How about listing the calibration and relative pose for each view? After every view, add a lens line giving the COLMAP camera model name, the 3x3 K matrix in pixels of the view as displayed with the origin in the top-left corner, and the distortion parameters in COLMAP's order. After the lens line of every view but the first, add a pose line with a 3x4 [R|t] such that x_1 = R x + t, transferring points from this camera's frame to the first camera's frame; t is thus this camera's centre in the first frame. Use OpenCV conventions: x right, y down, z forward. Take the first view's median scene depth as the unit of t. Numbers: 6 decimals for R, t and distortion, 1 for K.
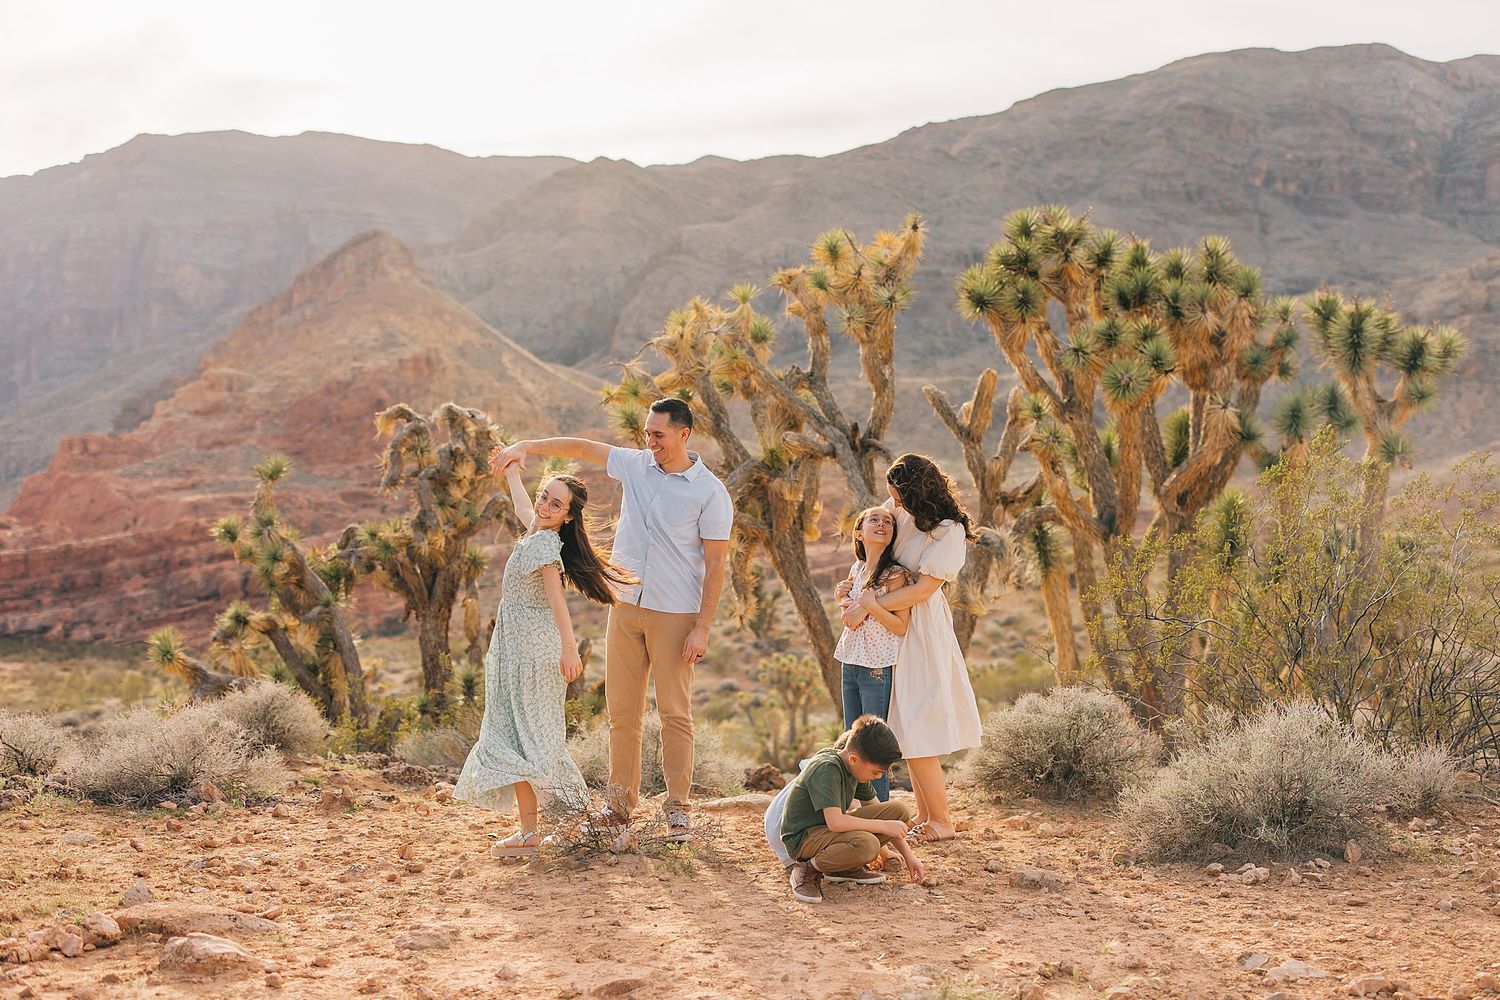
lens RADIAL K [[2199.7, 0, 715.7], [0, 2199.7, 496.8], [0, 0, 1]] dist [-0.005672, 0.014082]
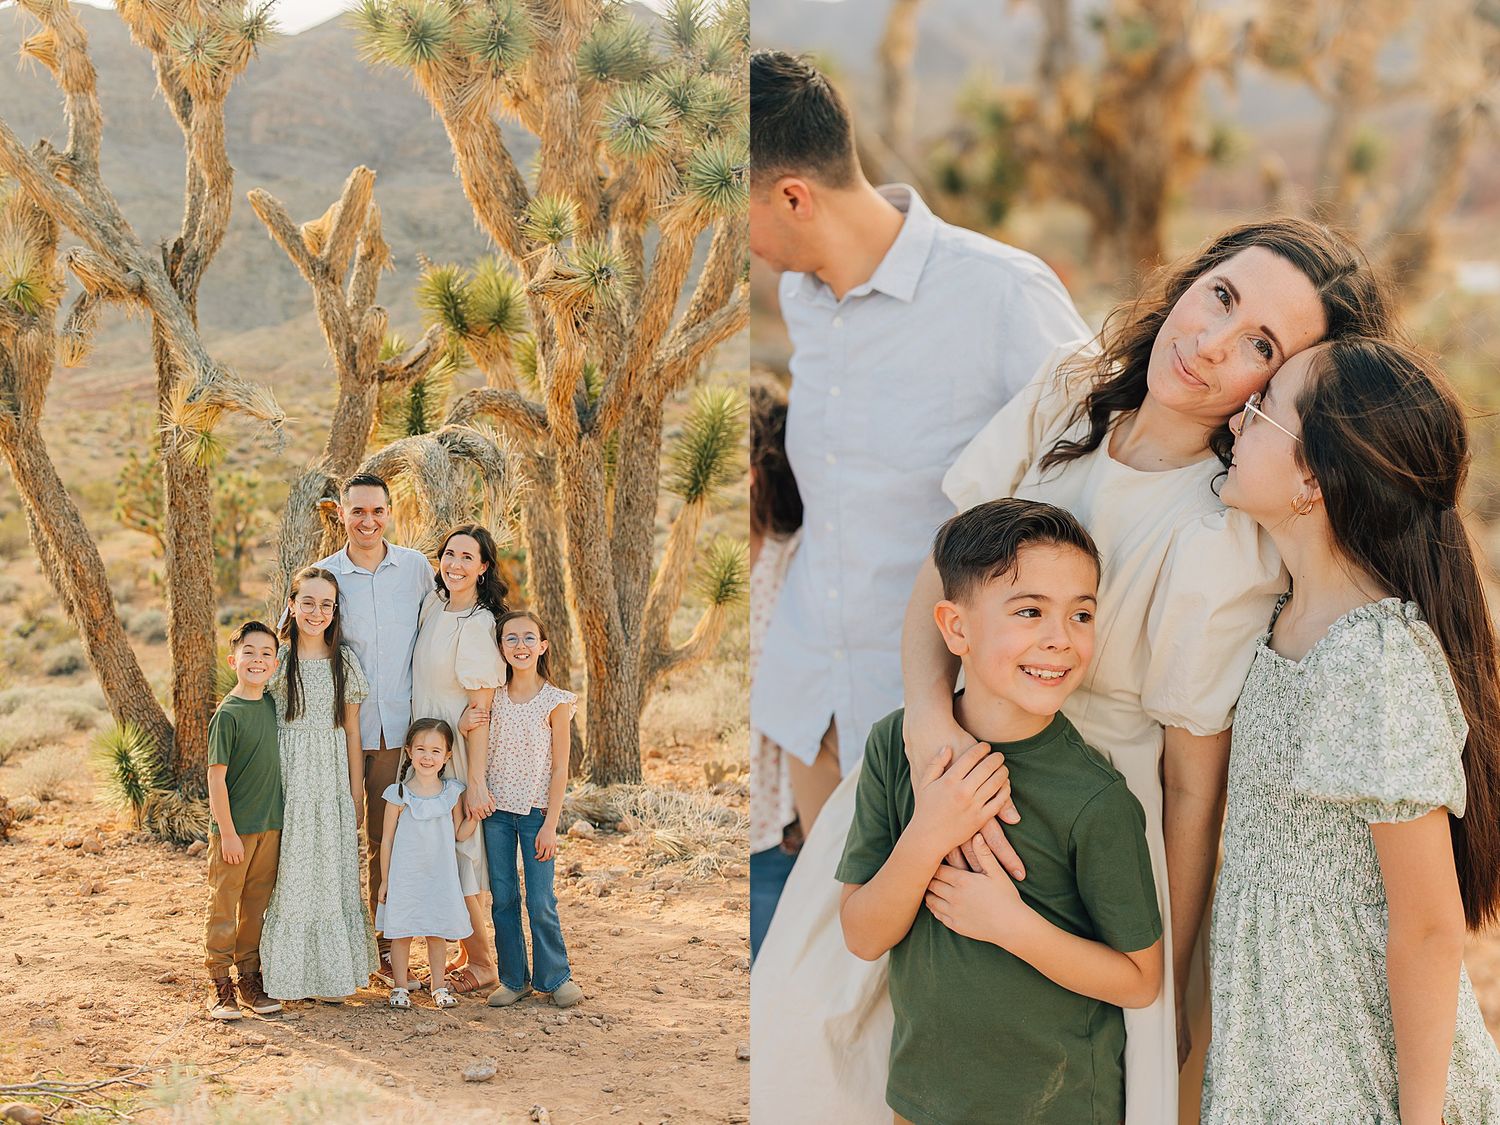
lens RADIAL K [[1737.0, 0, 354.1], [0, 1737.0, 563.5], [0, 0, 1]] dist [0.020972, 0.017954]
pose [[0.918053, -0.018297, 0.396034, -0.077070], [-0.026608, 0.993839, 0.107596, 0.001505], [-0.395563, -0.109316, 0.911910, 0.527326]]
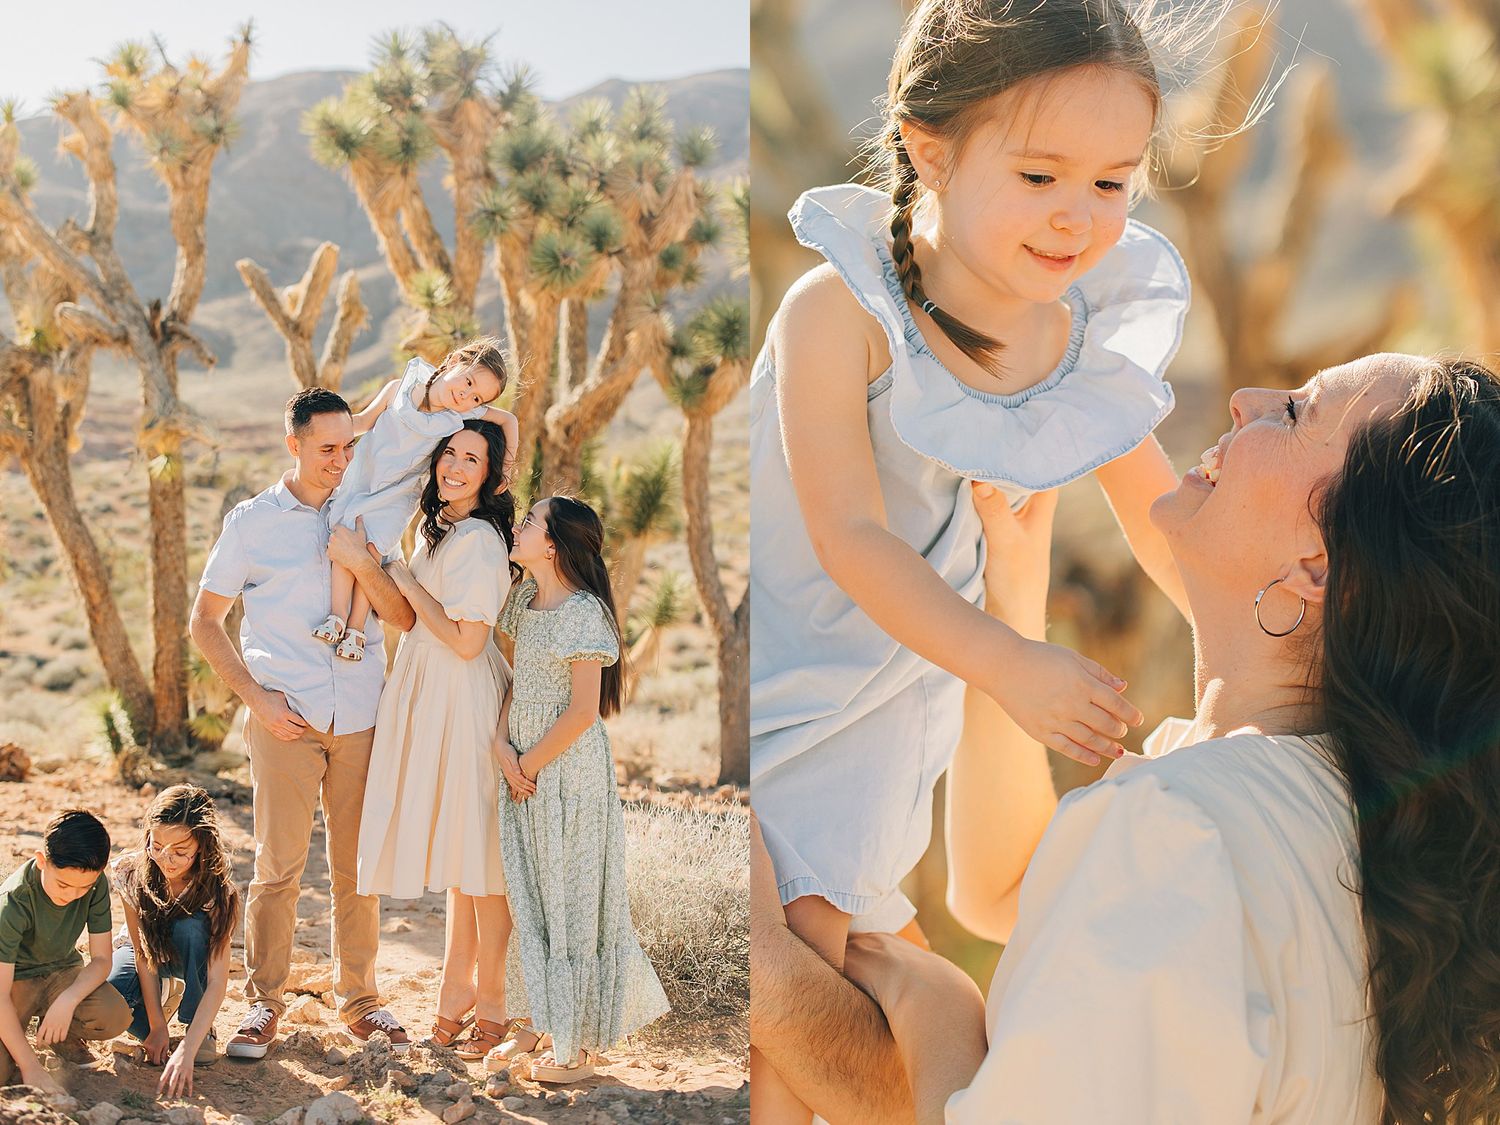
lens RADIAL K [[1737.0, 0, 354.1], [0, 1737.0, 563.5], [0, 0, 1]] dist [0.020972, 0.017954]
pose [[0.966483, 0.036646, 0.254102, -0.016965], [-0.059370, 0.994834, 0.082341, 0.002473], [-0.249772, -0.094667, 0.963666, 0.399071]]
